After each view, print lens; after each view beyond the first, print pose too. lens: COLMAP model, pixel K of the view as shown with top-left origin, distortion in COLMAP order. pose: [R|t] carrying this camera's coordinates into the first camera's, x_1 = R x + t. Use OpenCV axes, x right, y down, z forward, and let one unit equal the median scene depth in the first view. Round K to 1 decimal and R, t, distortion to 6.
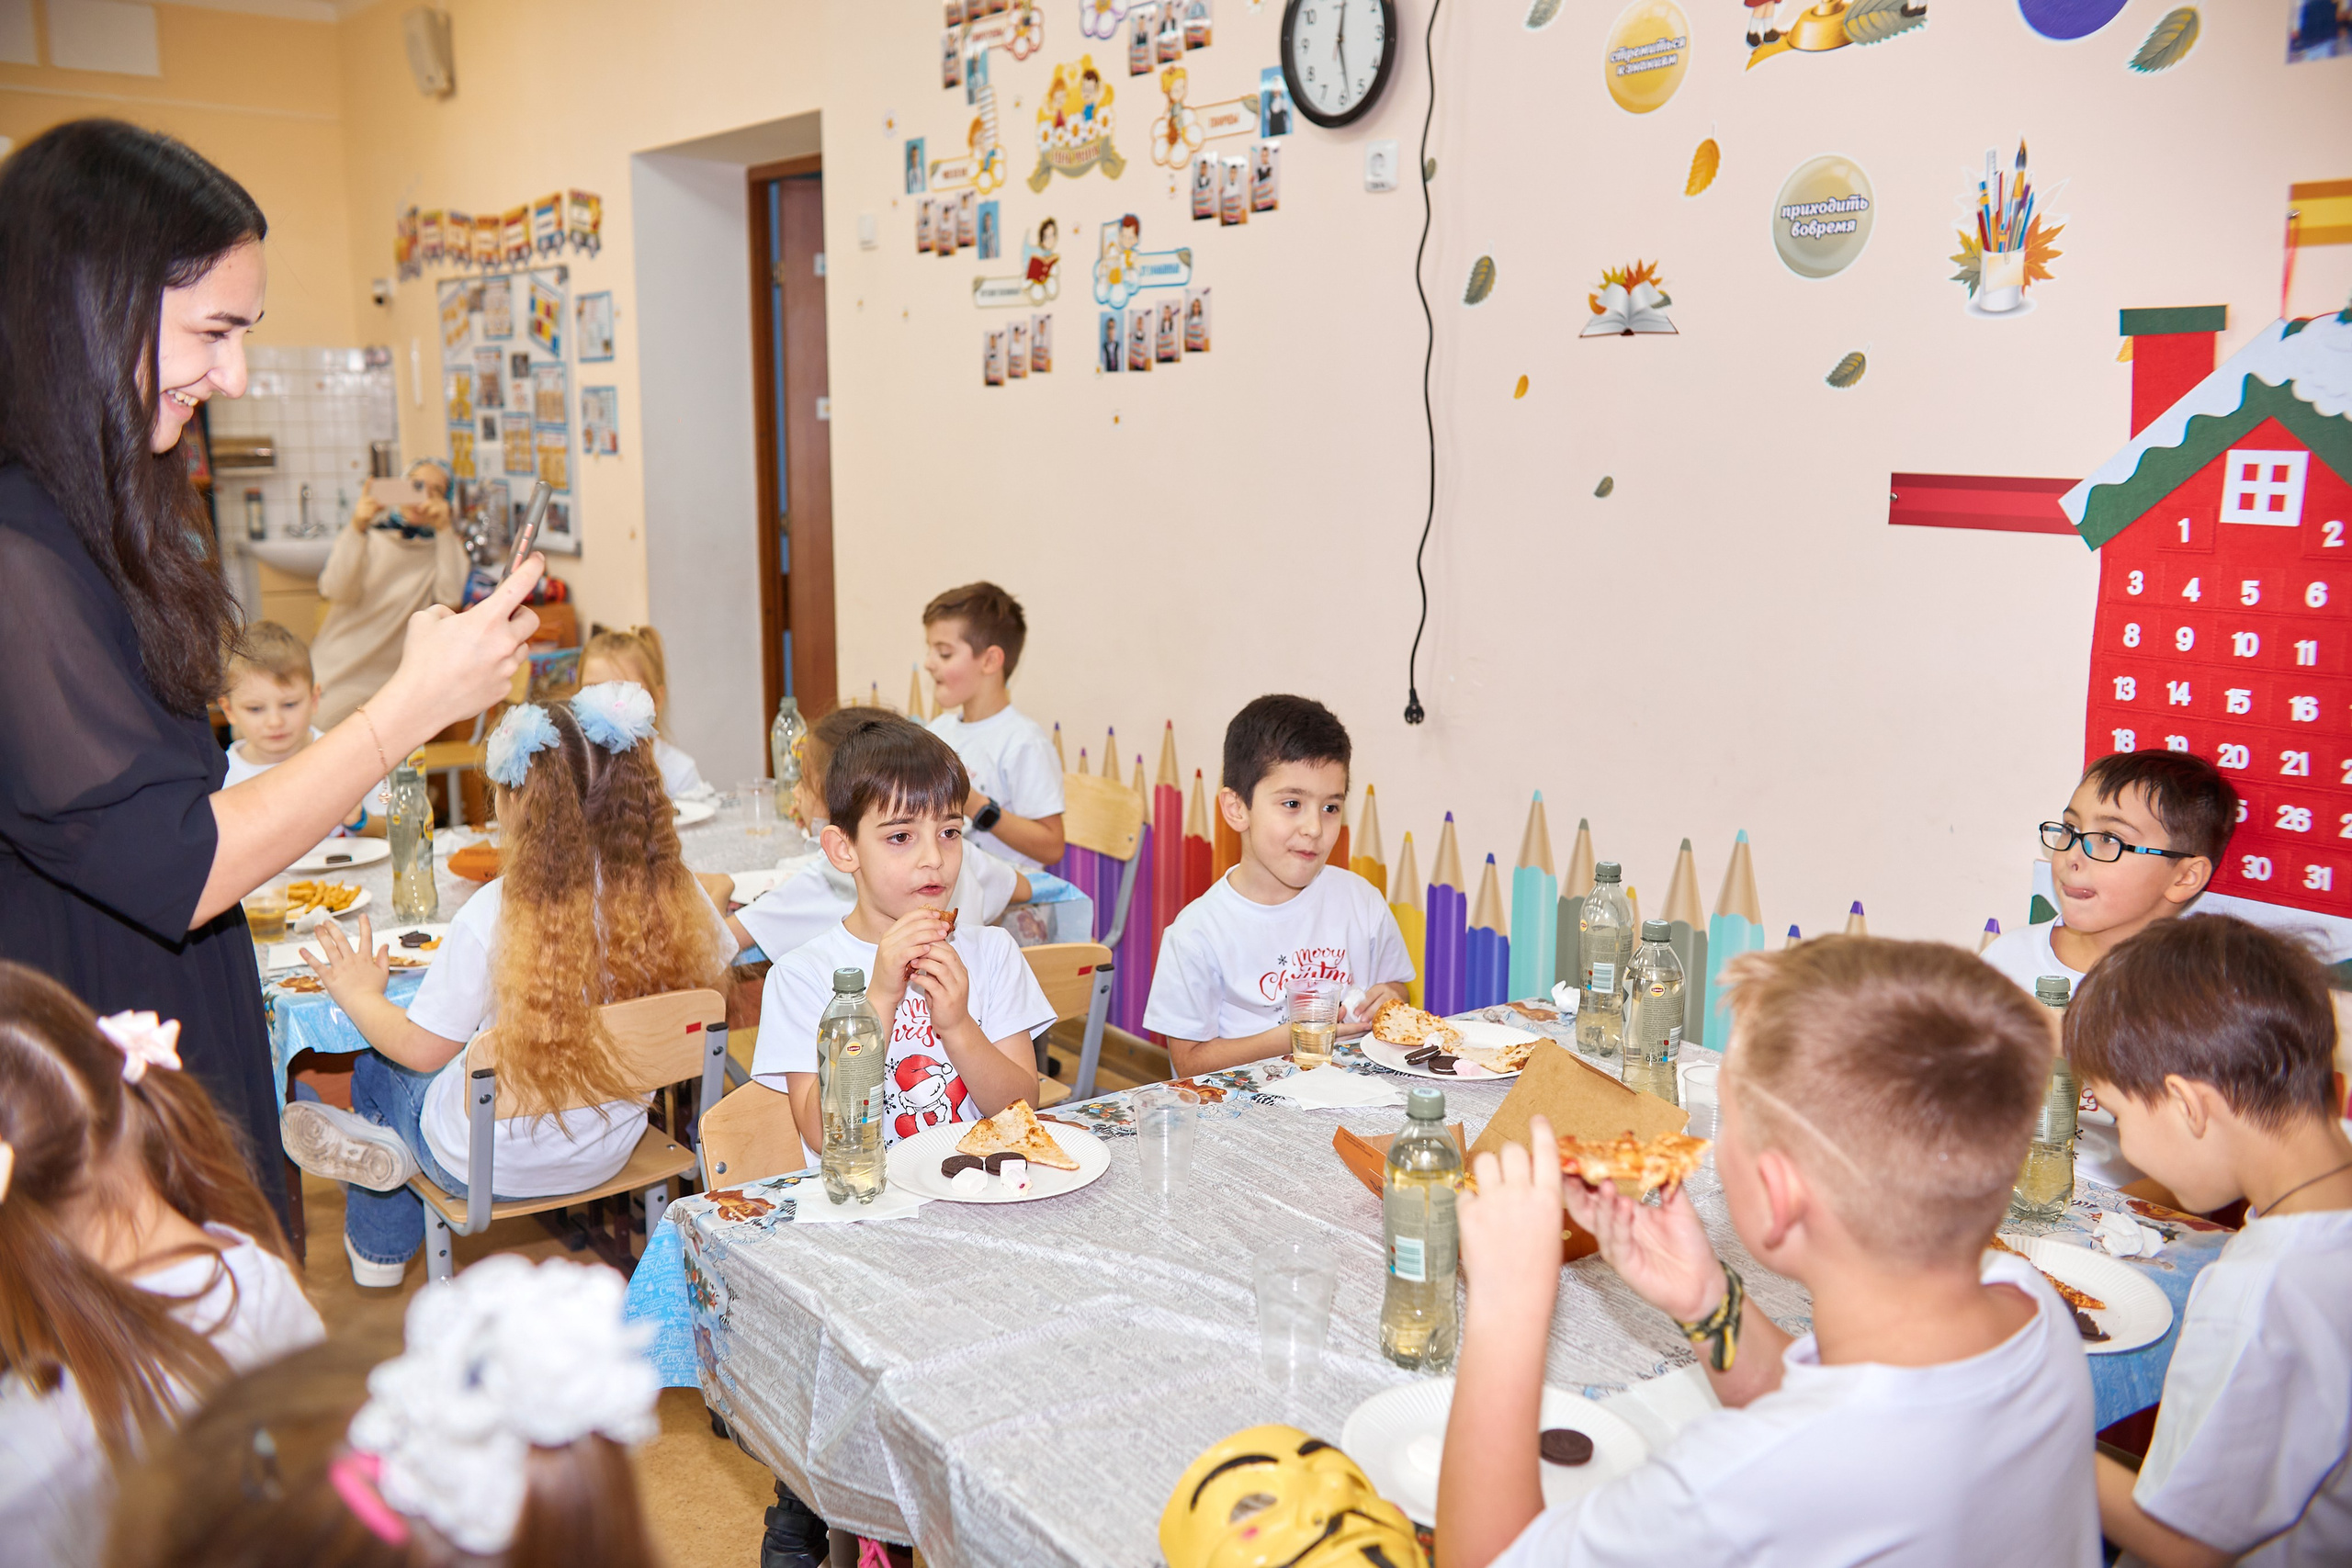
lens RADIAL K [[2057.9, 0, 1169.6], [0, 2057.9, 751.0], [0, 0, 1]] dist [-0.013362, 0.031759]
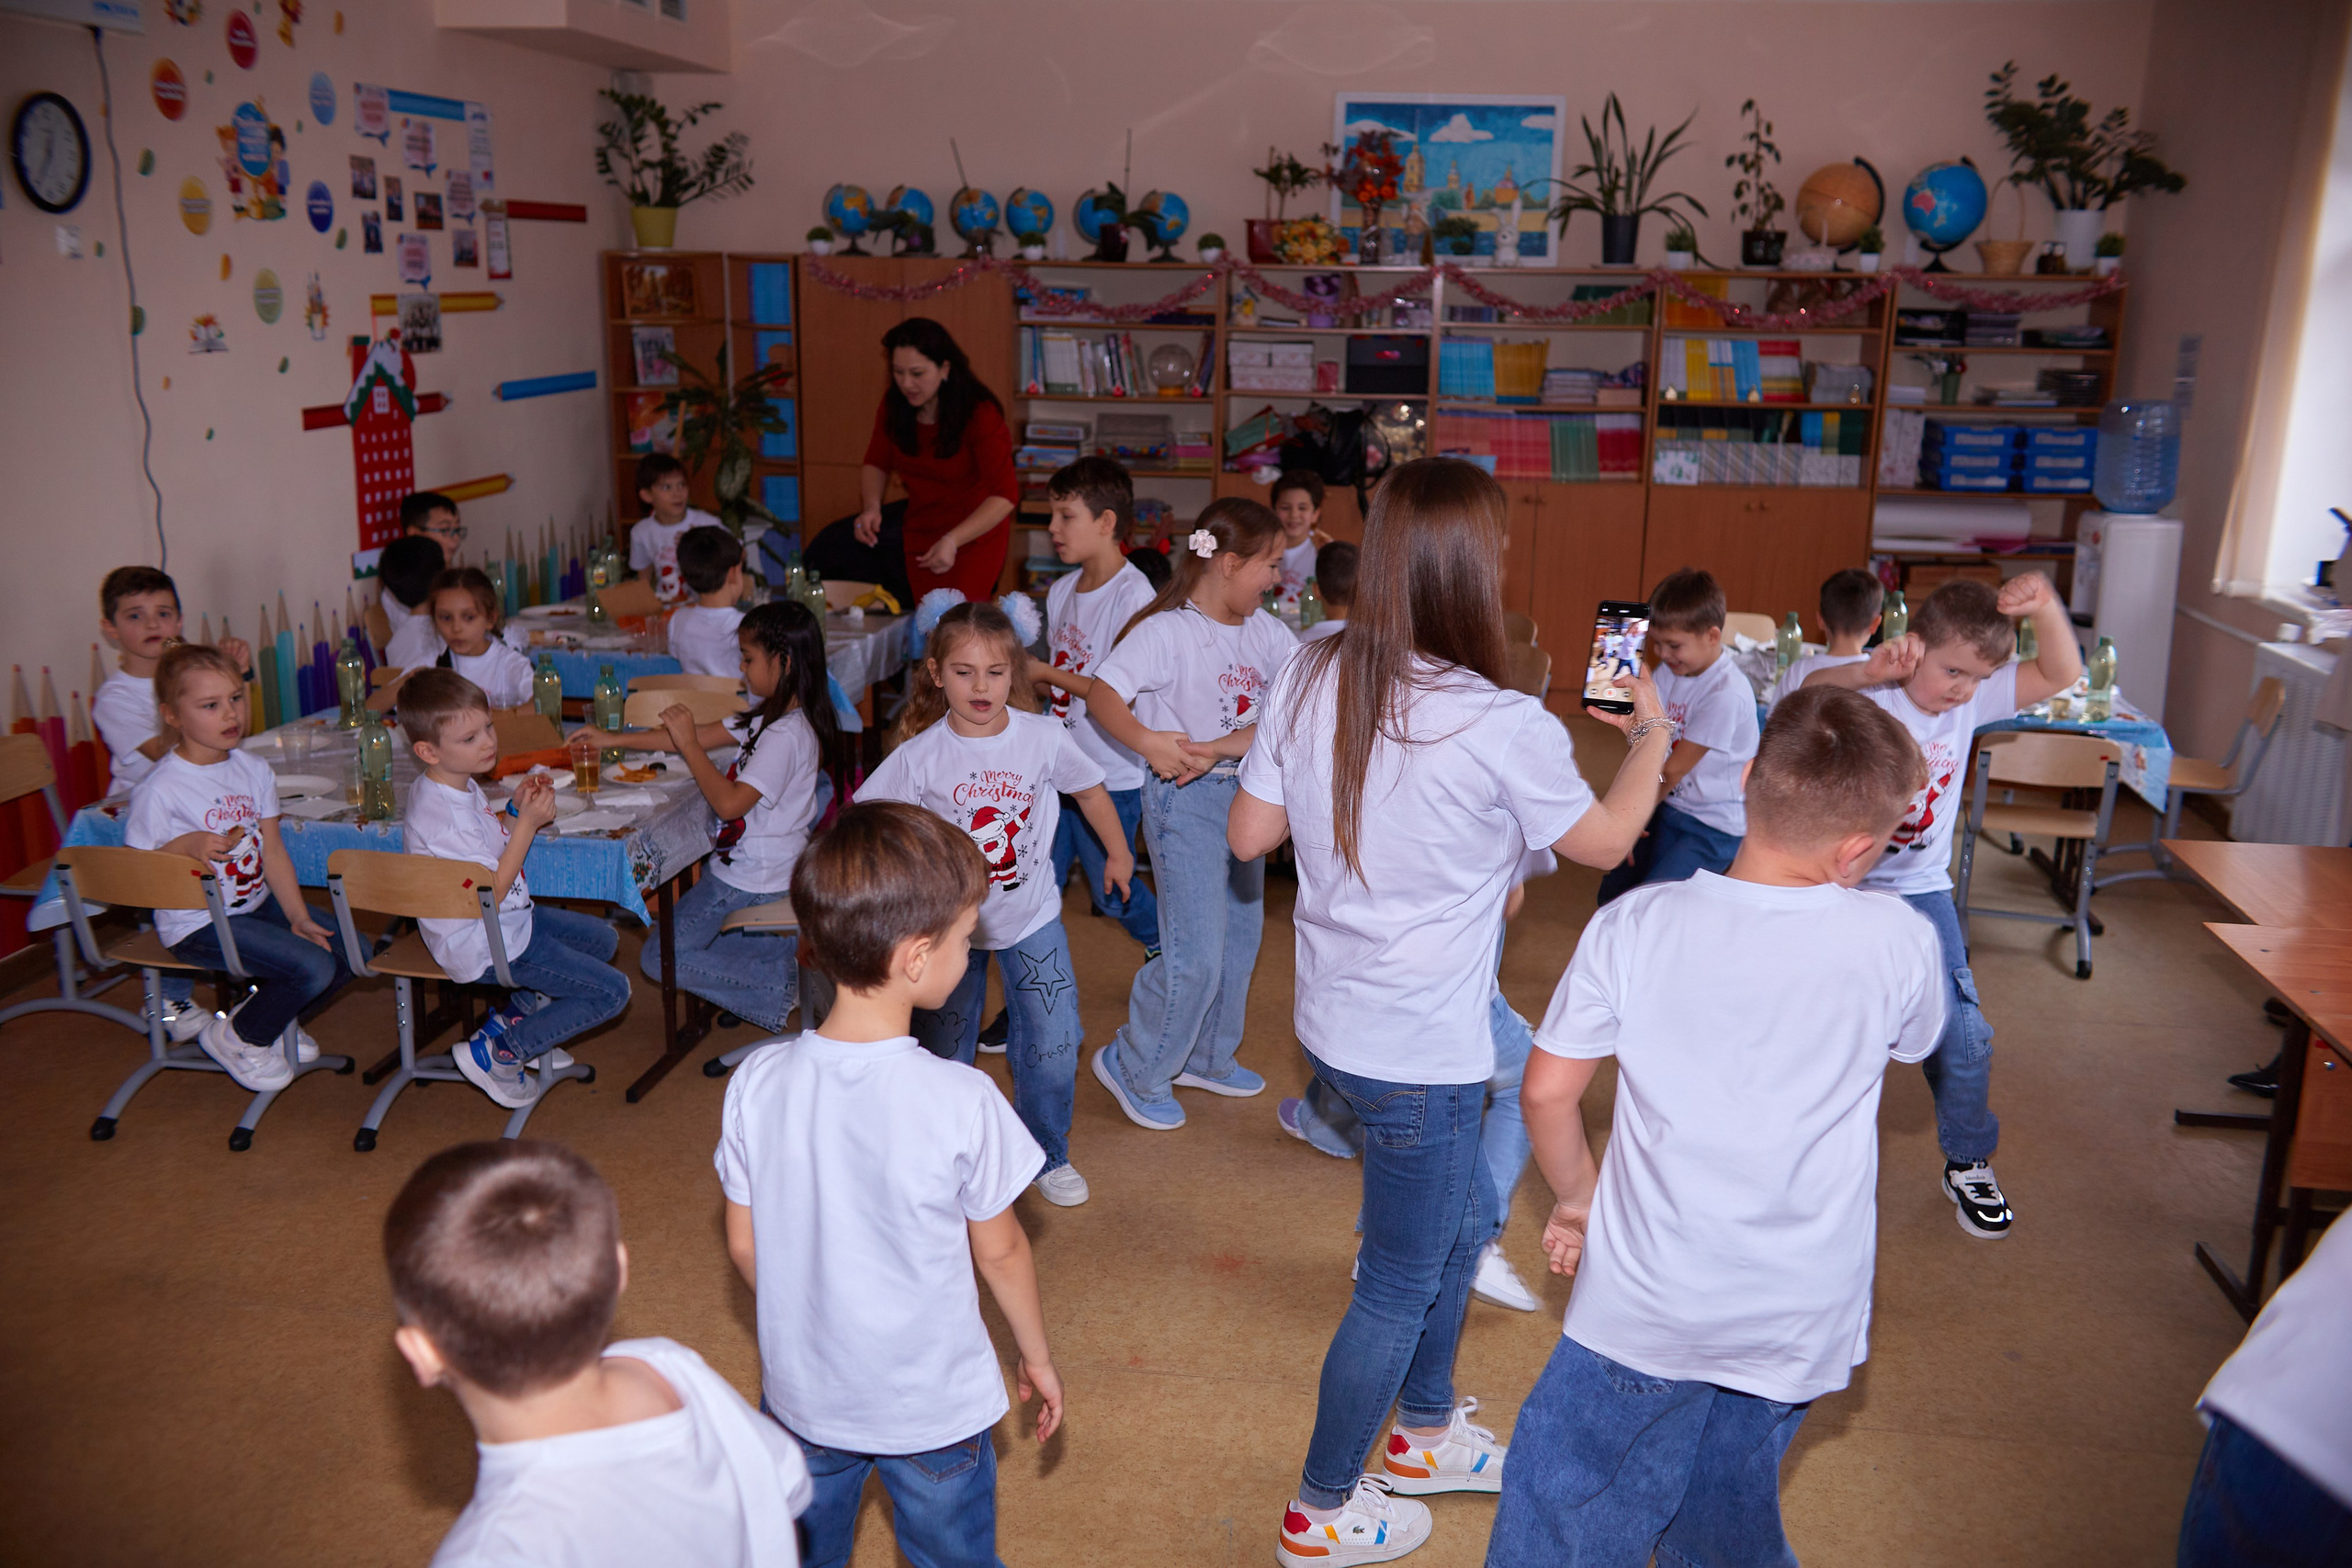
lens RADIAL K [[2057.9, 0, 1183.4], [0, 2057.9, 786.1], [0, 0, 1]] dist [-0.013362, 0.031759]
pose [[-0.724851, -0.183751, 0.663948, -1.777055], [0.097845, 0.926542, 0.363245, -0.436018], [-0.681922, 0.328263, -0.653625, 1.776238]]
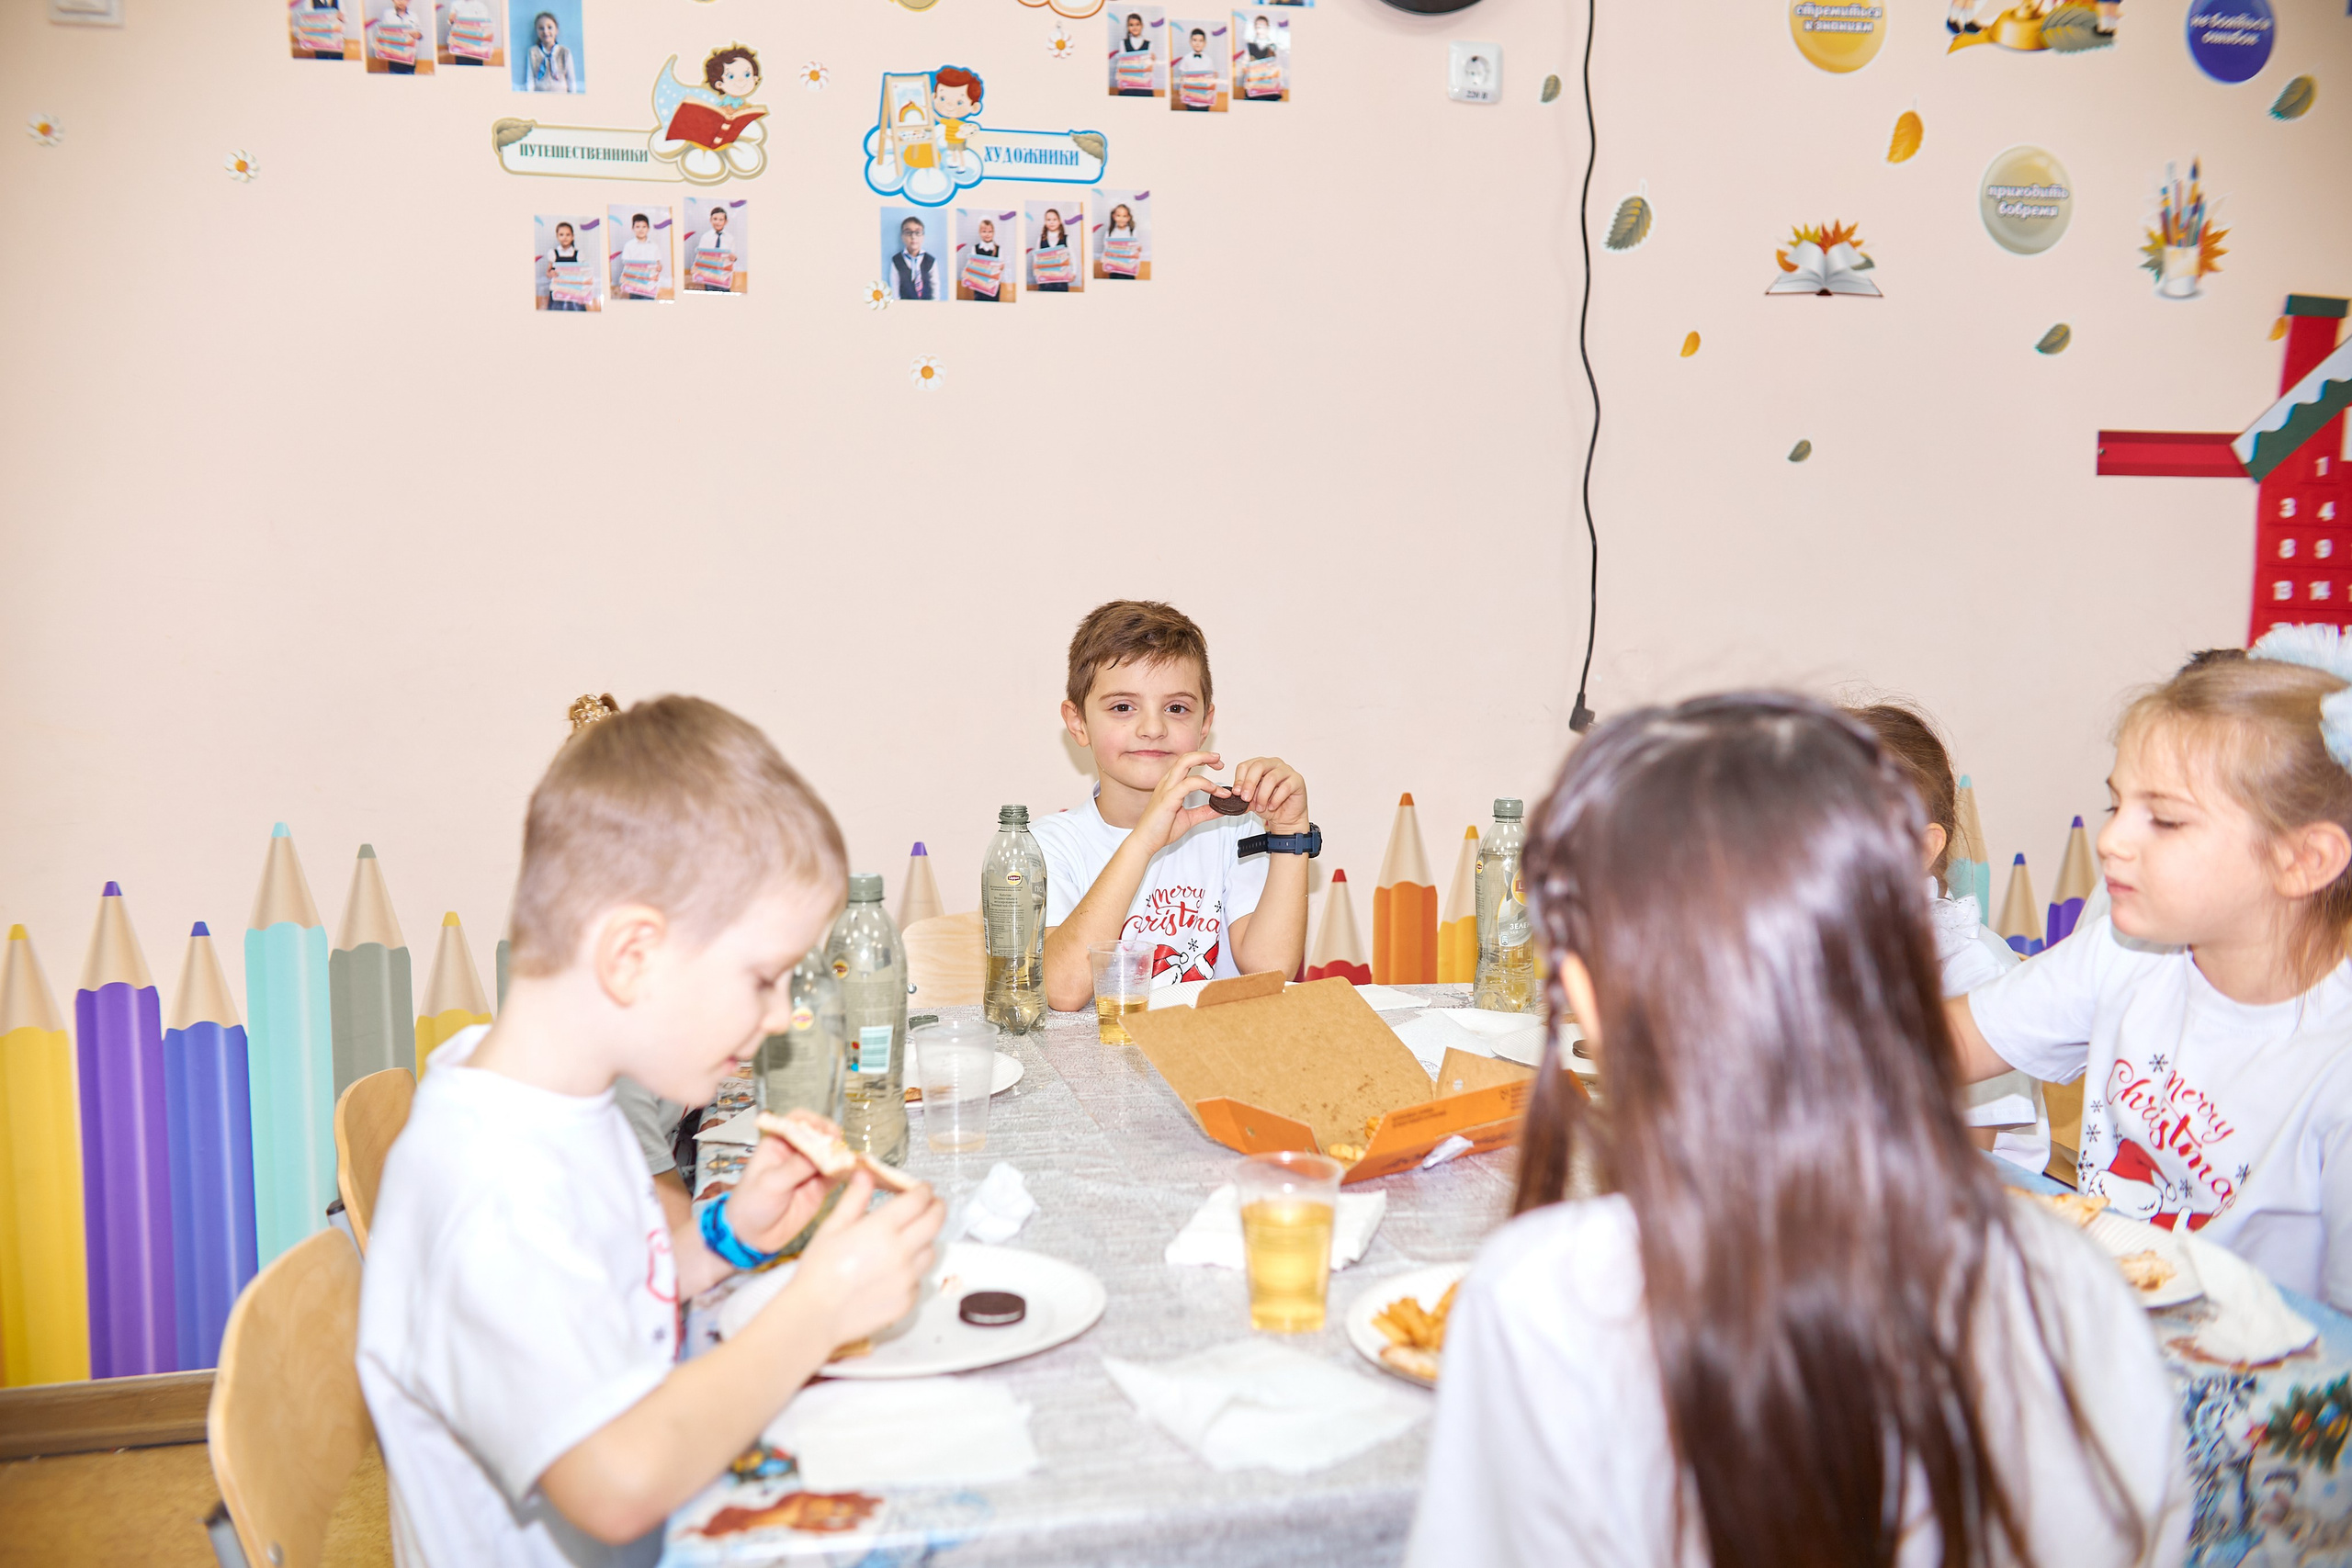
lens RADIAL K [[2057.9, 0, 1161.4], [0, 2057.9, 785.9], [0, 0, 1]] dist [-0.013362, 0.031759]
pose [[0.405802, -0.087854, 0.909729, -0.832929], [0.159211, 0.986946, 0.024292, -0.045216], [-0.899987, 0.134981, 0.414492, 0.920221]]
